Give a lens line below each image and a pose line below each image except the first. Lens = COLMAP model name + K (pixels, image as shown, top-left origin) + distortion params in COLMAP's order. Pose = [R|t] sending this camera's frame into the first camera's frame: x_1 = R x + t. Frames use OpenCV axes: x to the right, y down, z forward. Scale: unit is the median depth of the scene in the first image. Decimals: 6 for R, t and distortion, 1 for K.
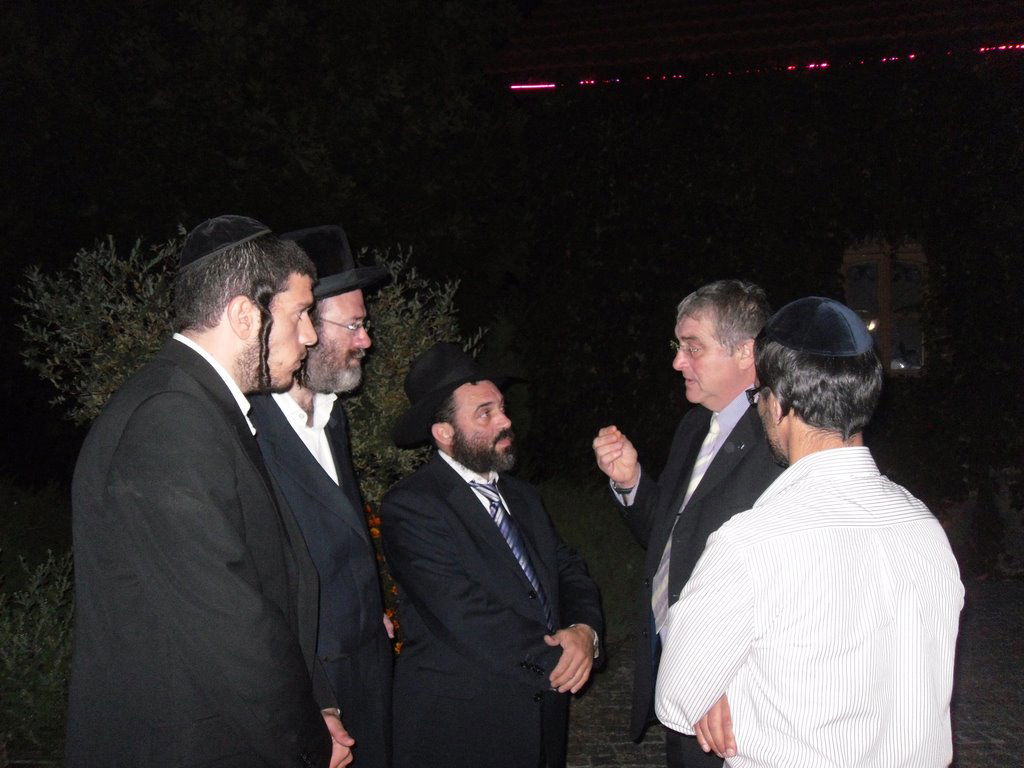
lens RADIAL K [[1009.0, 0, 510.0], [0, 1009.0, 375.8], [0, 0, 1]] dist [-0.010727, 0.000000]
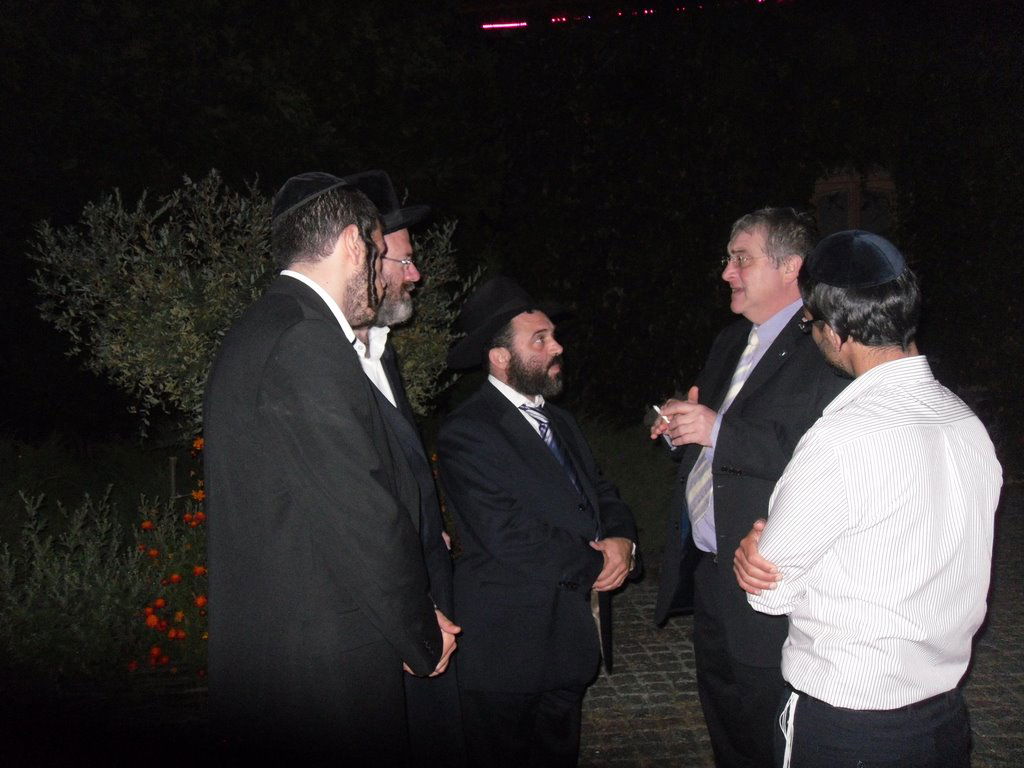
lens RADIAL K [[1009.0, 0, 502.5], [0, 1009.0, 376.9], [0, 0, 1]] dist [-0.010727, 0.000000]
pose [[0.998771, -0.038139, 0.031651, -0.043252], [0.036224, 0.997601, 0.059000, 0.004888], [-0.033825, -0.057781, 0.997756, -0.036522]]
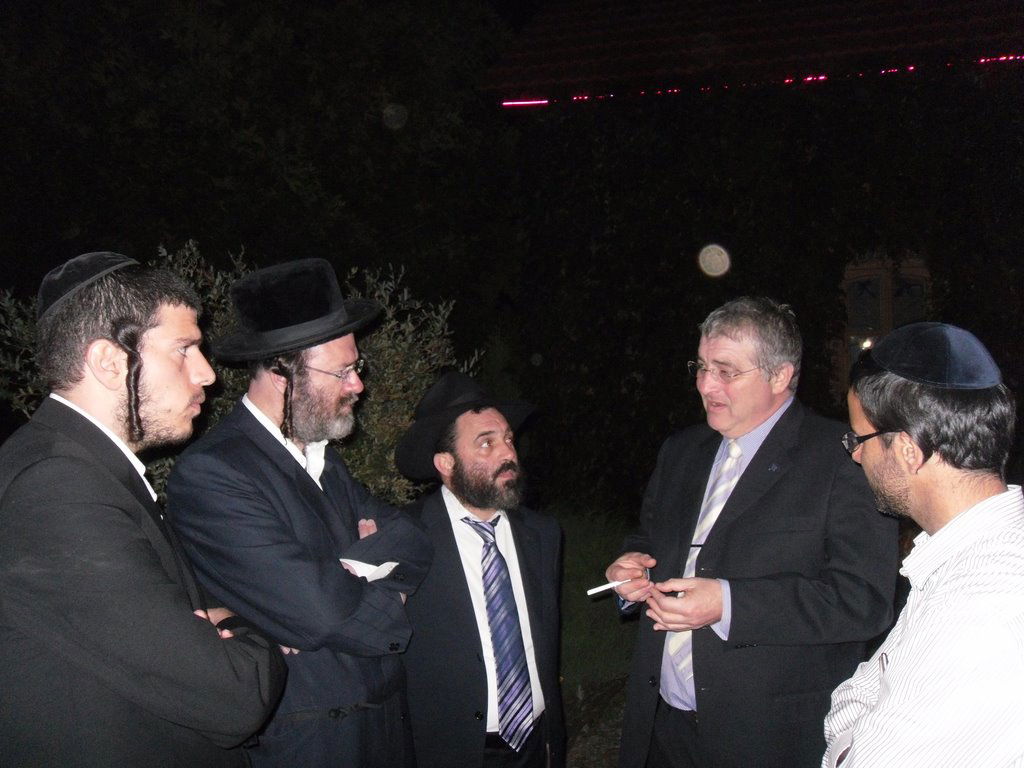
lens RADIAL K [[1009.0, 0, 507.6], [0, 1009.0, 390.2], [0, 0, 1]] dist [-0.010727, 0.000000]
pose [[0.999917, -0.012094, 0.004520, -0.004164], [0.012122, 0.999907, -0.006263, -0.002663], [-0.004444, 0.006317, 0.999970, 0.038403]]
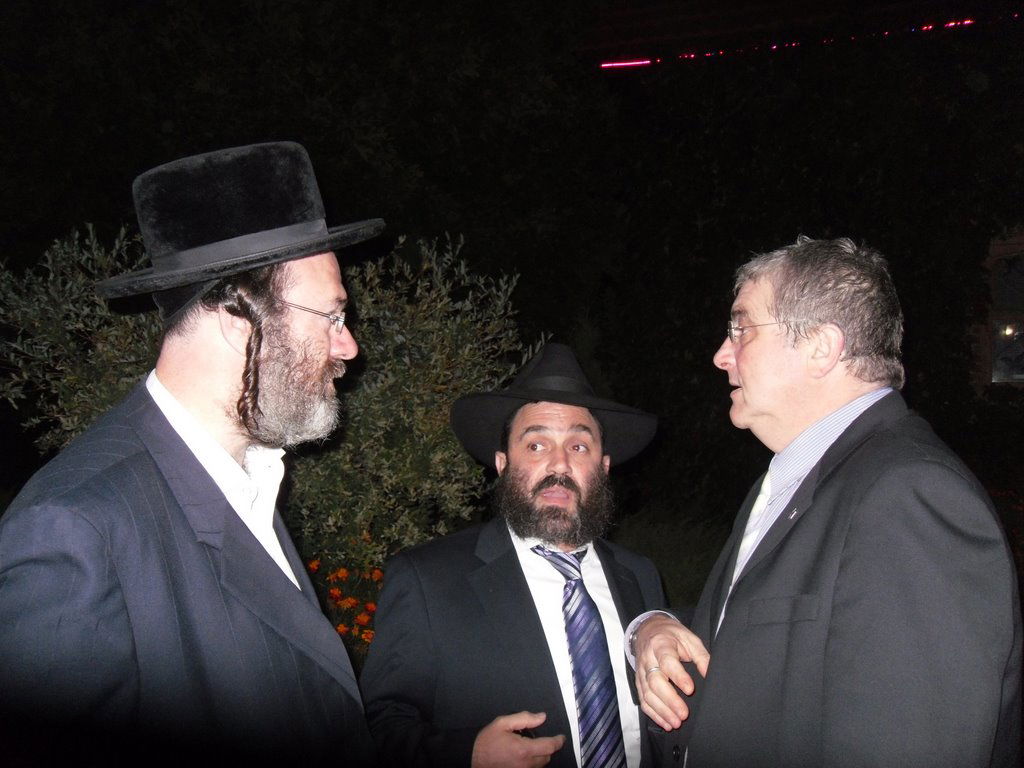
lens RADIAL K [[1009.0, 0, 517.3], [0, 1009.0, 384.0], [0, 0, 1]] dist [-0.010727, 0.000000]
pose [[0.994612, -0.001734, -0.103657, 0.034252], [0.001791, 0.999998, 0.000462, -0.005920], [0.103656, -0.000645, 0.994613, 0.180160]]
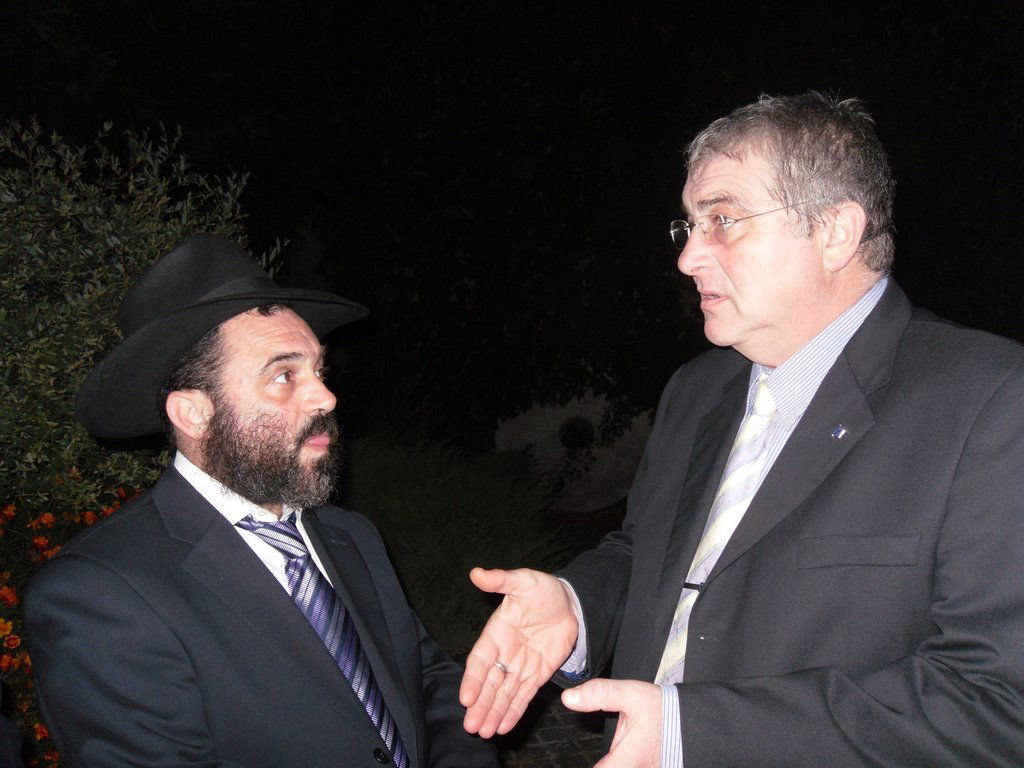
lens RADIAL K [[1009.0, 0, 505.7], [0, 1009.0, 365.5], [0, 0, 1]] dist [-0.010727, 0.000000]
pose [[0.983005, -0.012739, 0.183136, -0.001964], [0.002057, 0.998291, 0.058400, 0.002018], [-0.183567, -0.057031, 0.981352, 0.239109]]
